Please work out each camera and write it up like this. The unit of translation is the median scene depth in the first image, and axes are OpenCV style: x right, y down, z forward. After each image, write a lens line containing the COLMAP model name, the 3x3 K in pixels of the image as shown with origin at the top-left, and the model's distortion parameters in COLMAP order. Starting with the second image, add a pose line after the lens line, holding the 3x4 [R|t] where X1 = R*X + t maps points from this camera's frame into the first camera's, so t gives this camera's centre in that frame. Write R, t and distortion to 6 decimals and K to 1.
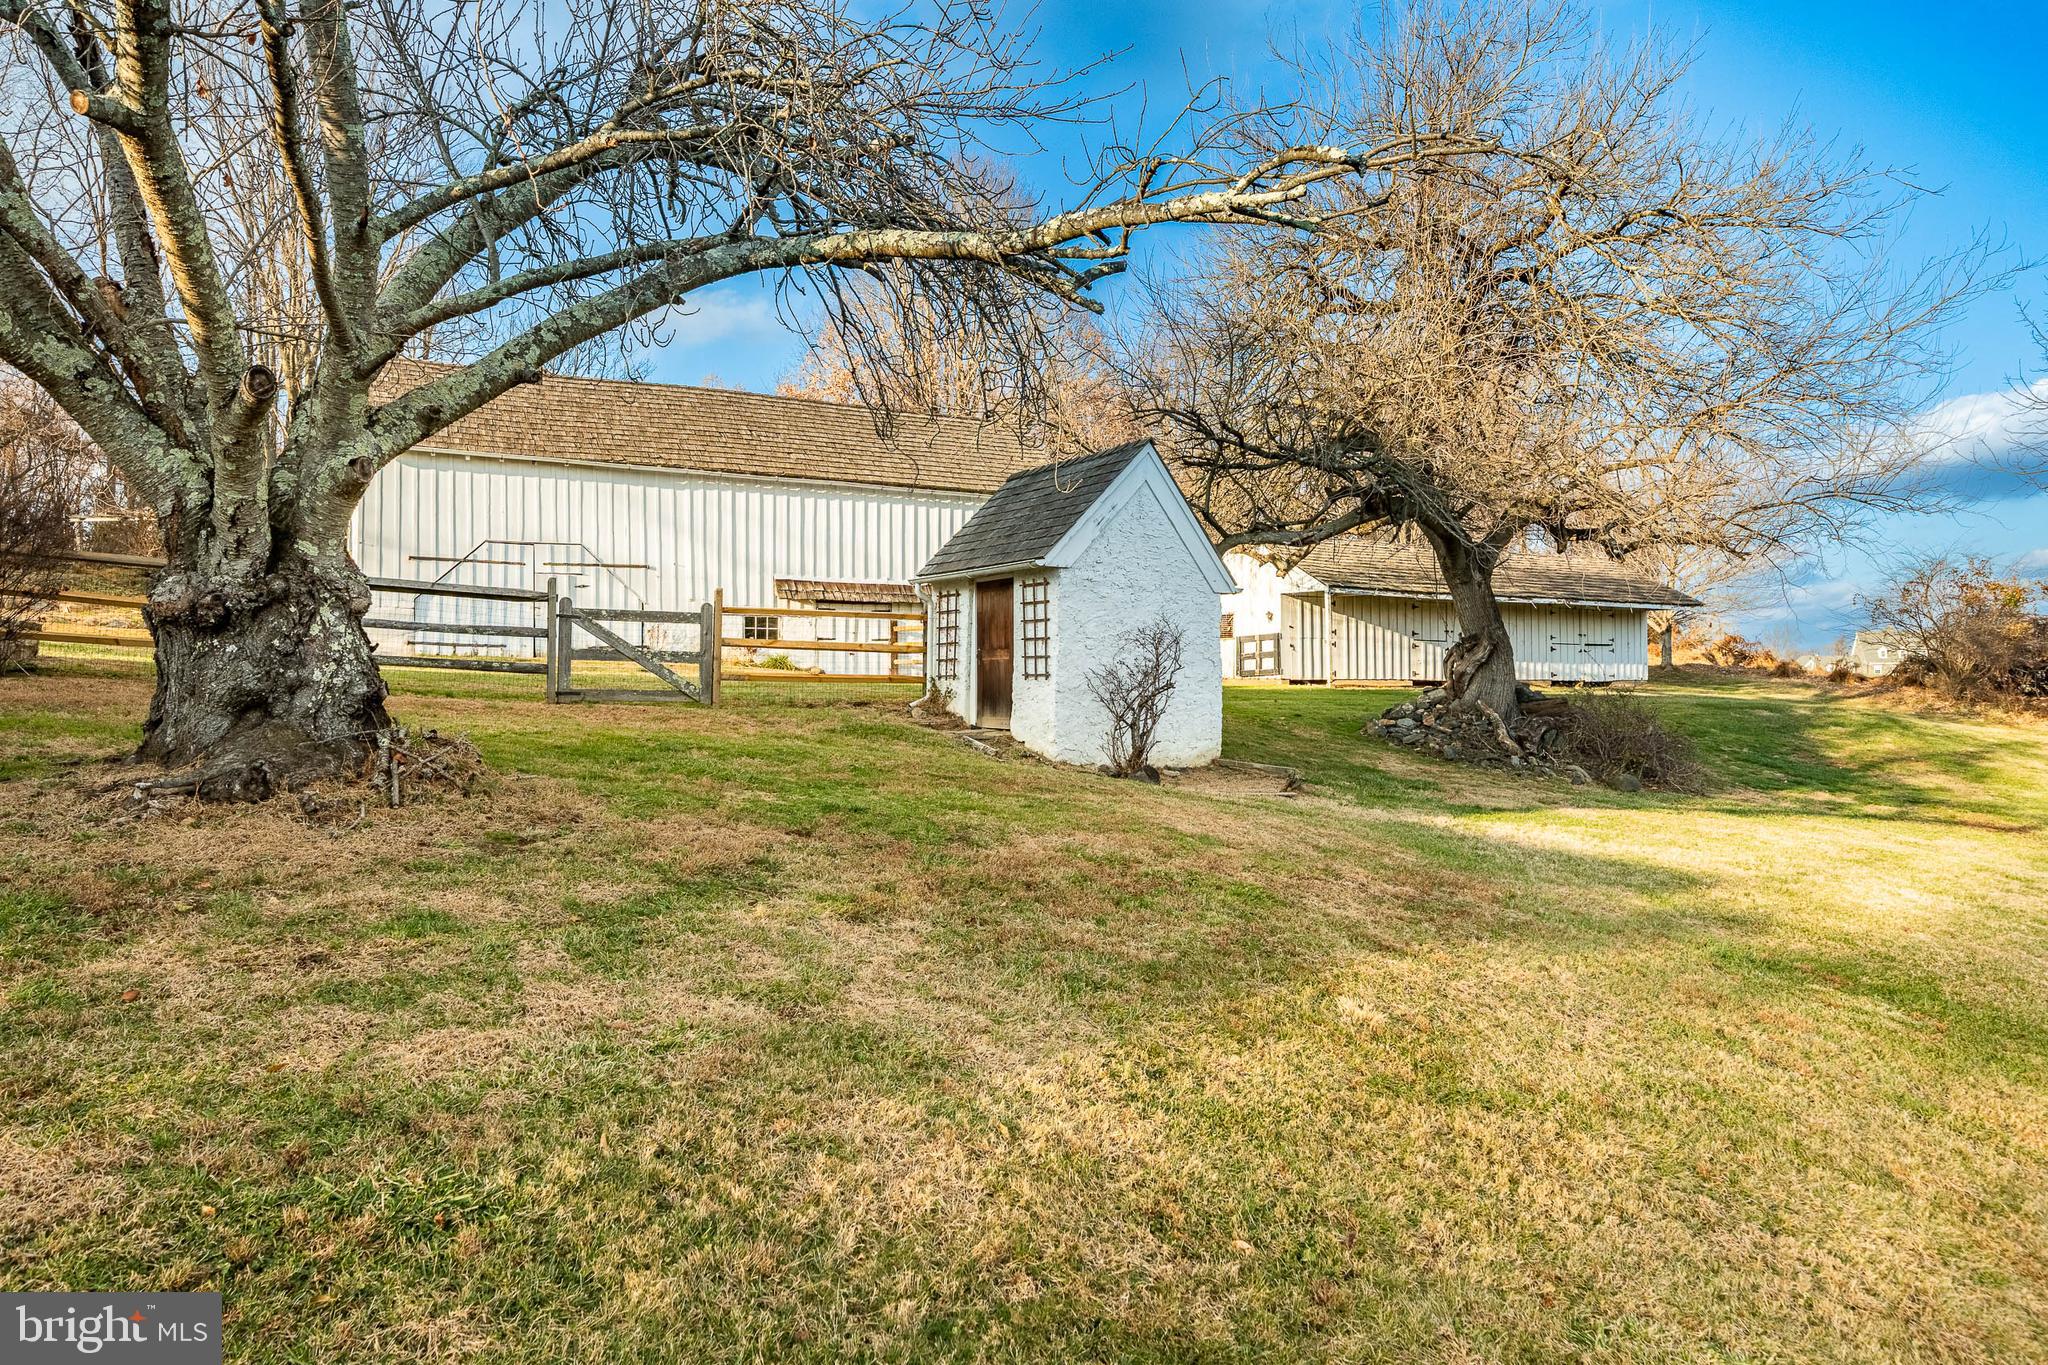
lens RADIAL K [[1239.8, 0, 1024.0], [0, 1239.8, 682.5], [0, 0, 1]] dist [-0.000006, 0.000024]
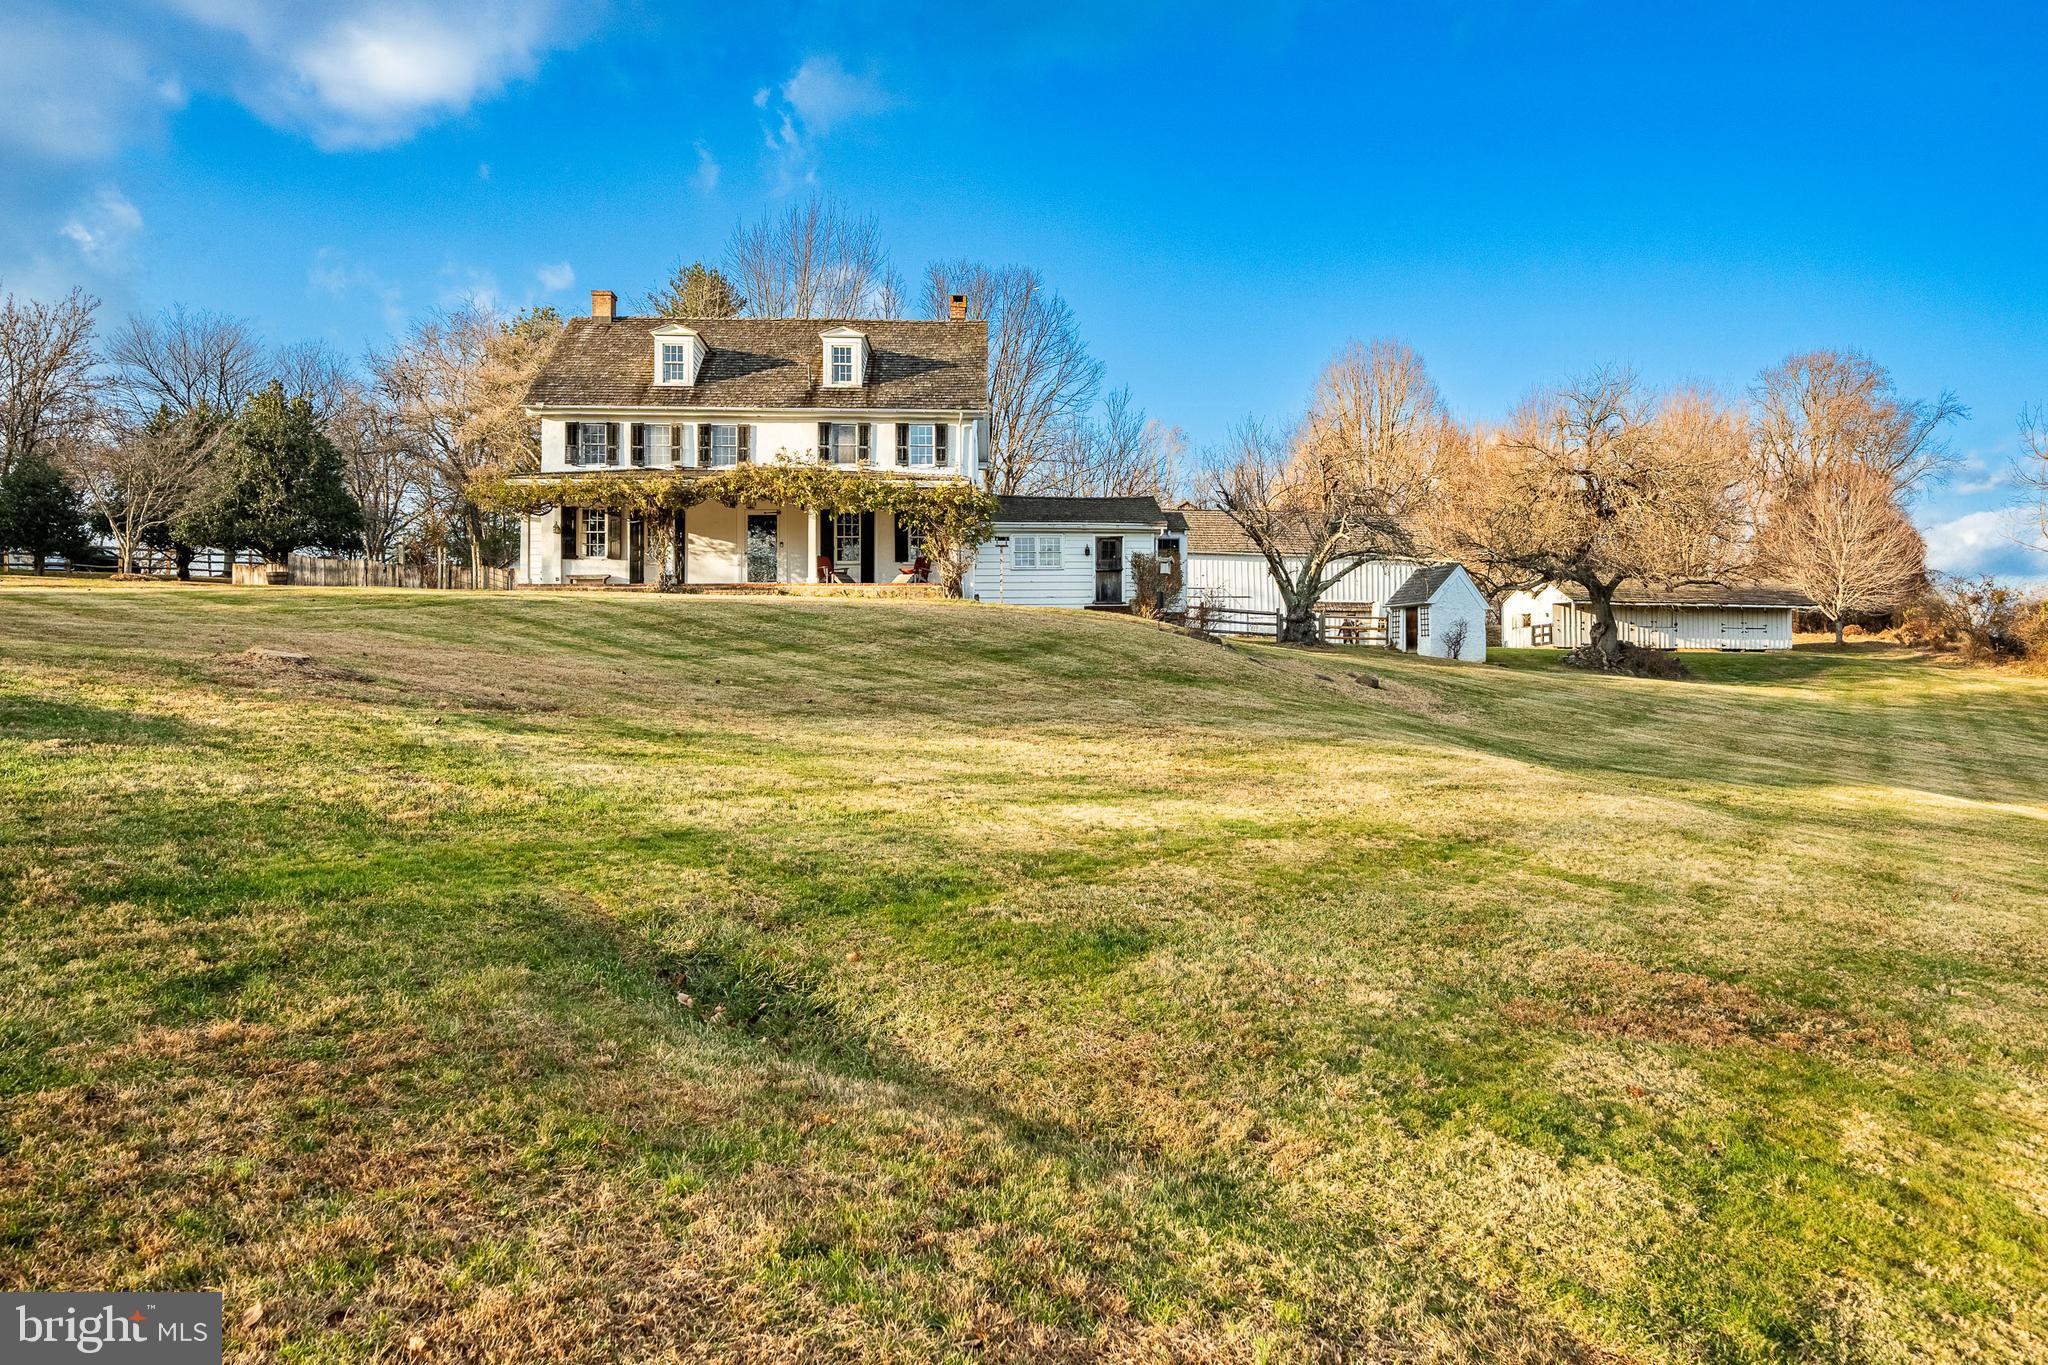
lens RADIAL K [[1427.8, 0, 1024.0], [0, 1427.8, 682.5], [0, 0, 1]] dist [-0.145883, -0.000177]
pose [[0.961686, -0.005987, -0.274089, 0.010632], [0.004194, 0.999966, -0.007128, 0.116959], [0.274122, 0.005705, 0.961678, -2.407543]]
